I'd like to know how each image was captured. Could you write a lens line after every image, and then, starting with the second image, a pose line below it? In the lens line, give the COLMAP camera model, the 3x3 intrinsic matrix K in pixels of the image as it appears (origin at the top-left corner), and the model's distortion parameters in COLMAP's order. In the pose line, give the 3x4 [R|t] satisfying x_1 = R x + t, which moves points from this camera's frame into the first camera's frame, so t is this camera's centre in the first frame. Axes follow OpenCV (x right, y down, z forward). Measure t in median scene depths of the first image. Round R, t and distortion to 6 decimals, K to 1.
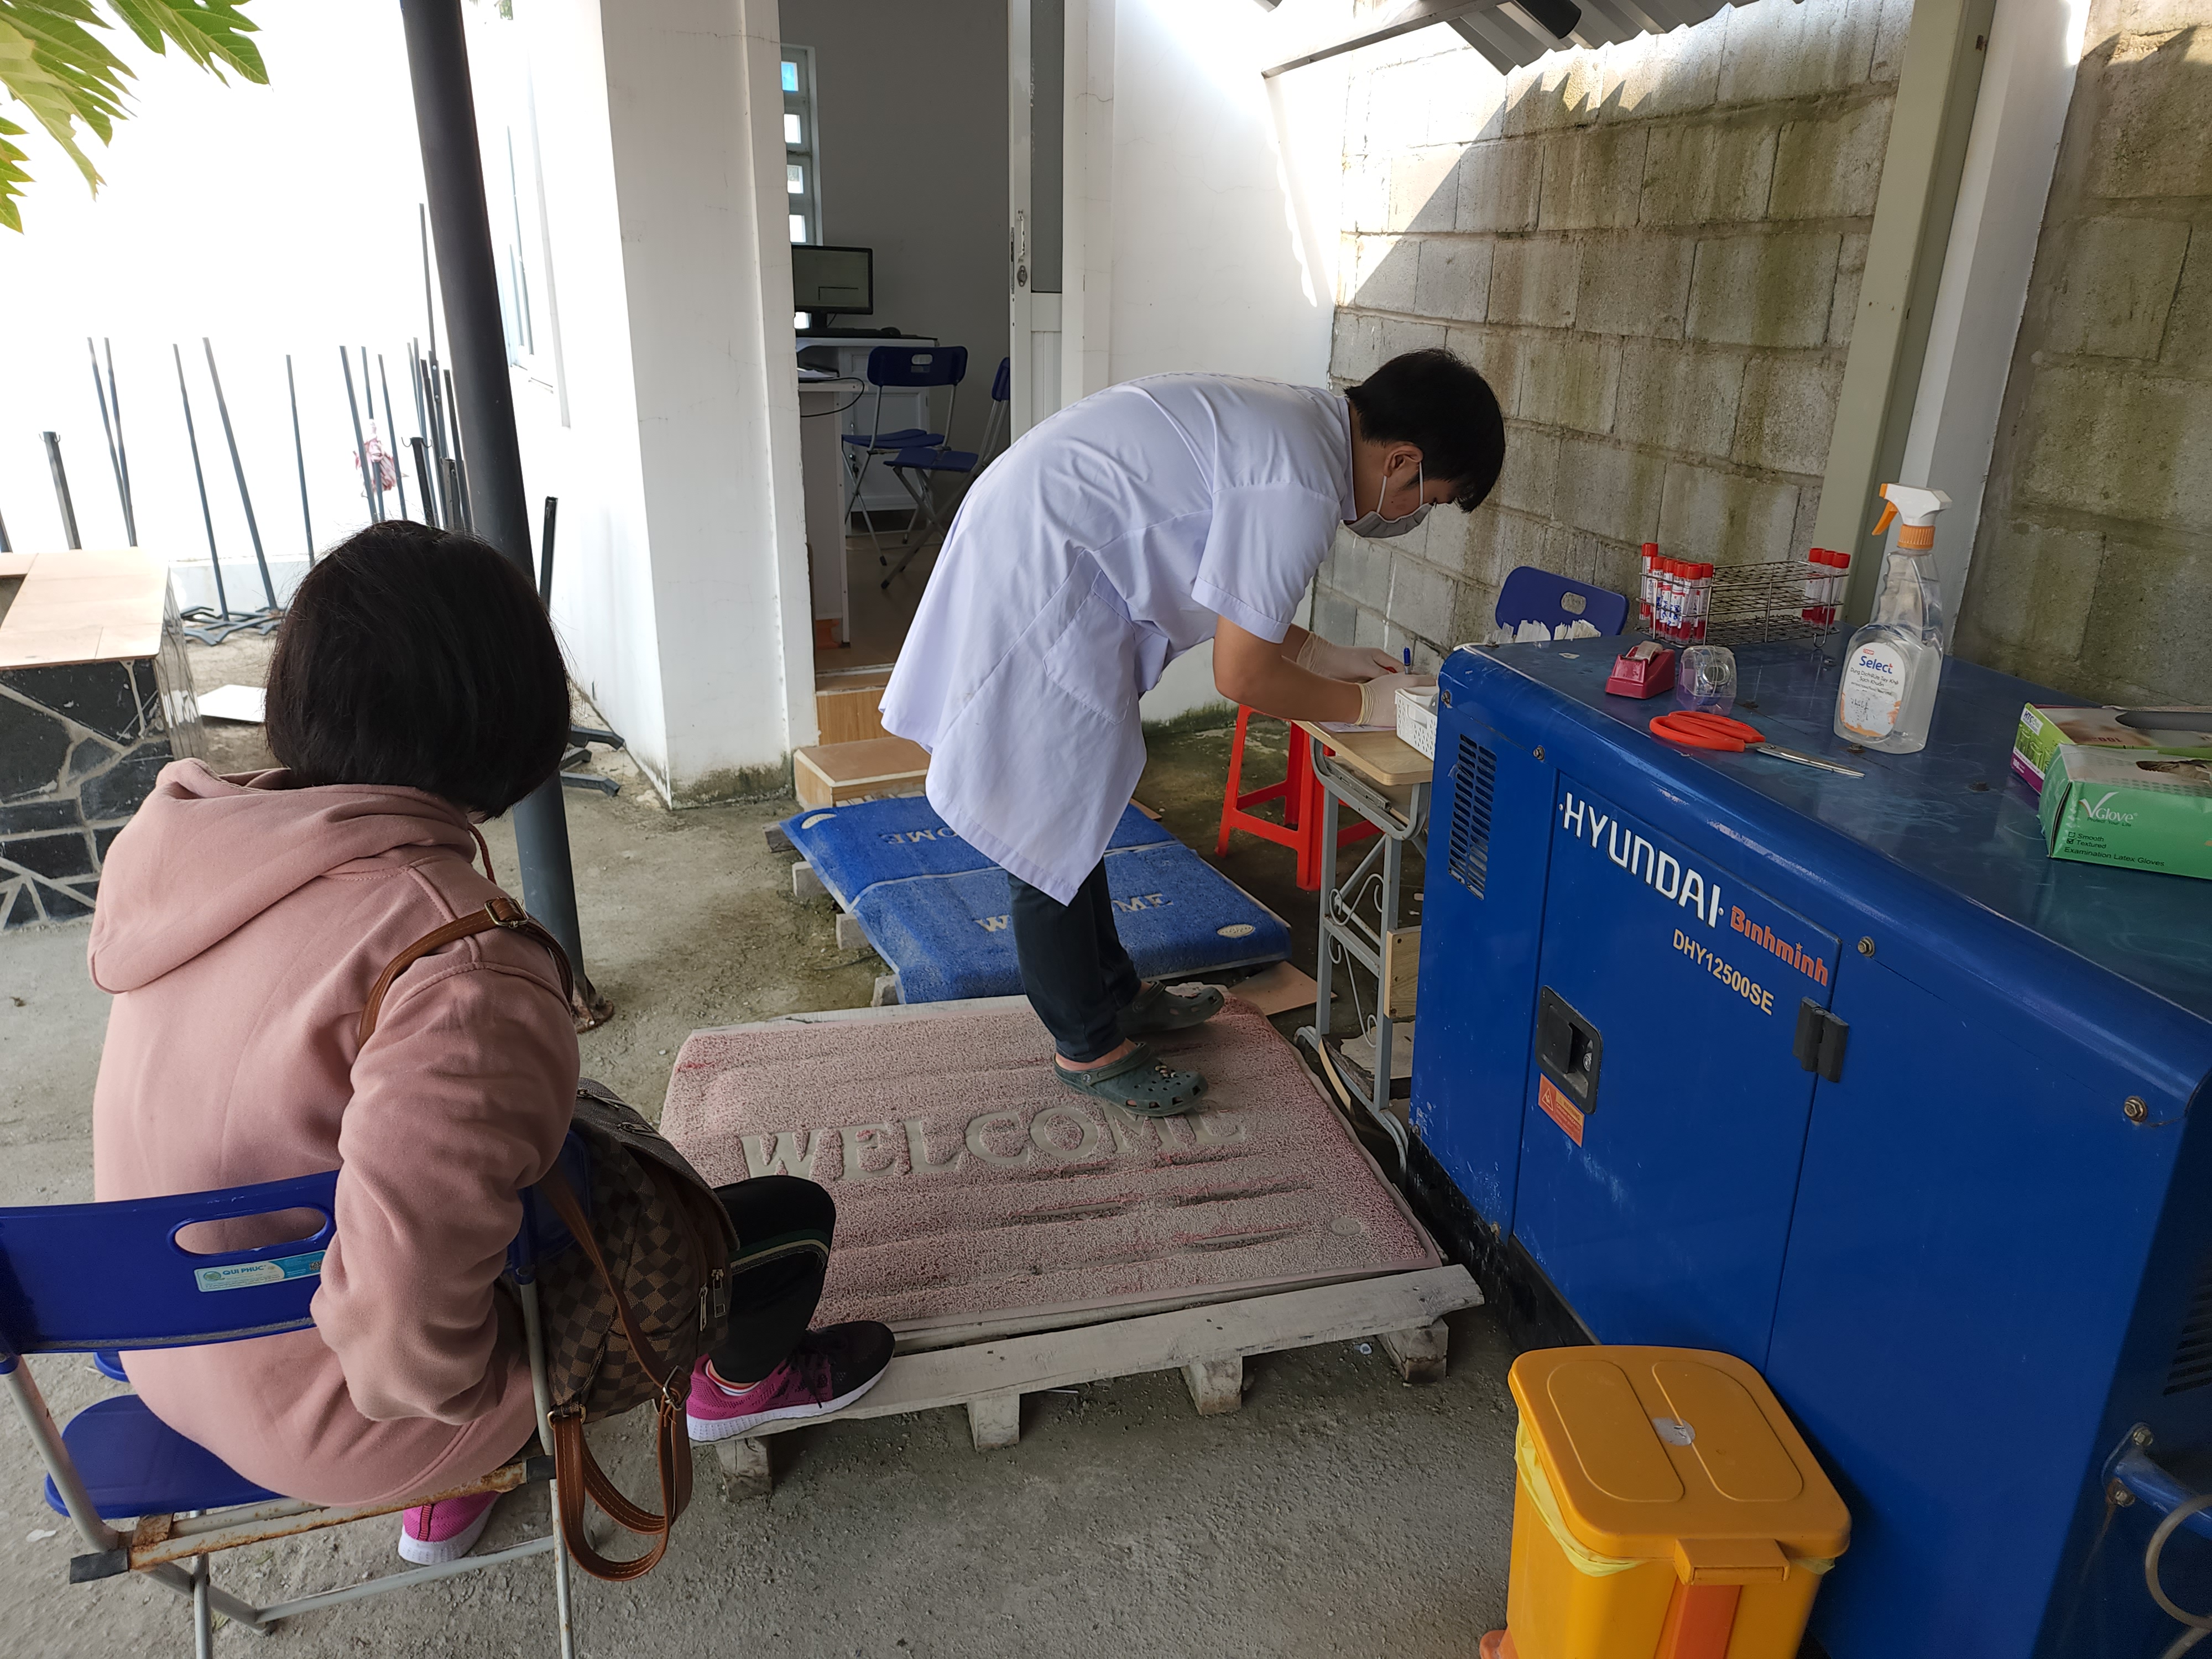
lens RADIAL K [[1447.7, 0, 1106.0], [0, 1447.7, 829.5], [0, 0, 1]] dist [0.053655, -0.067622]
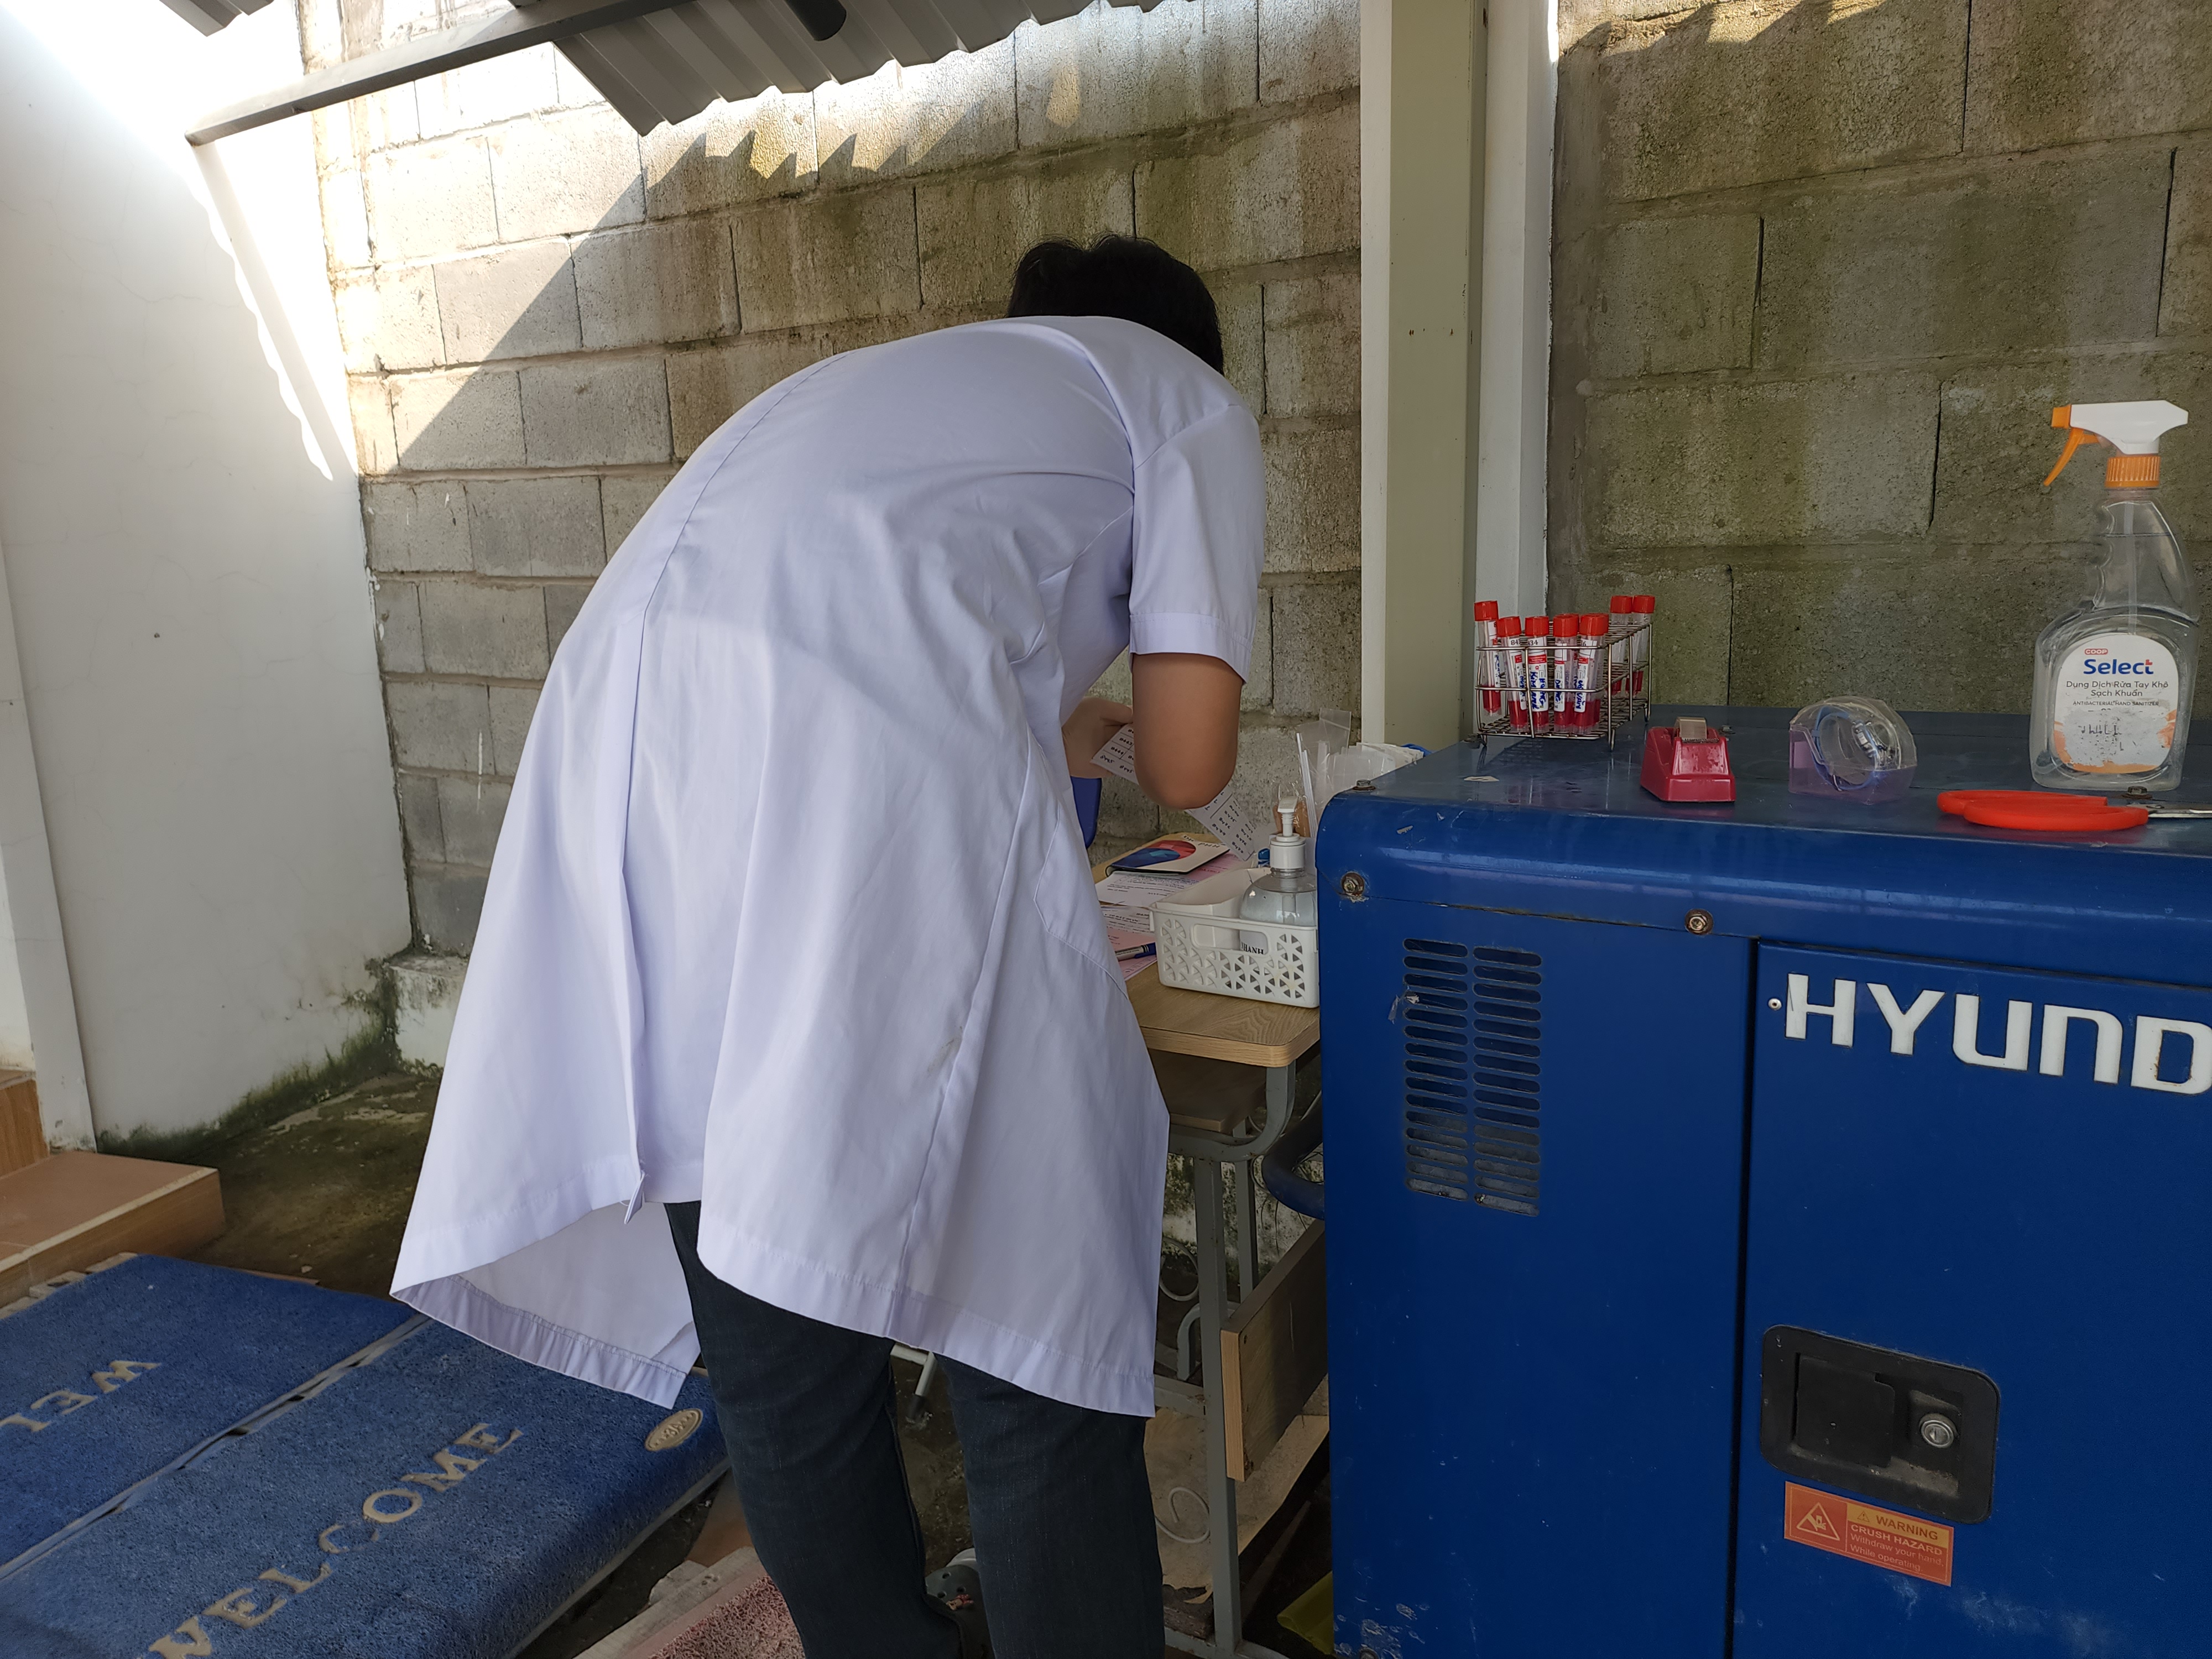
lens RADIAL K [[1447.7, 0, 1106.0], [0, 1447.7, 829.5], [0, 0, 1]] dist [0.053655, -0.067622]
pose [[0.710506, -0.166823, 0.683631, -0.175715], [0.287298, 0.955606, -0.065401, -0.084888], [-0.642372, 0.242873, 0.726891, 0.538776]]
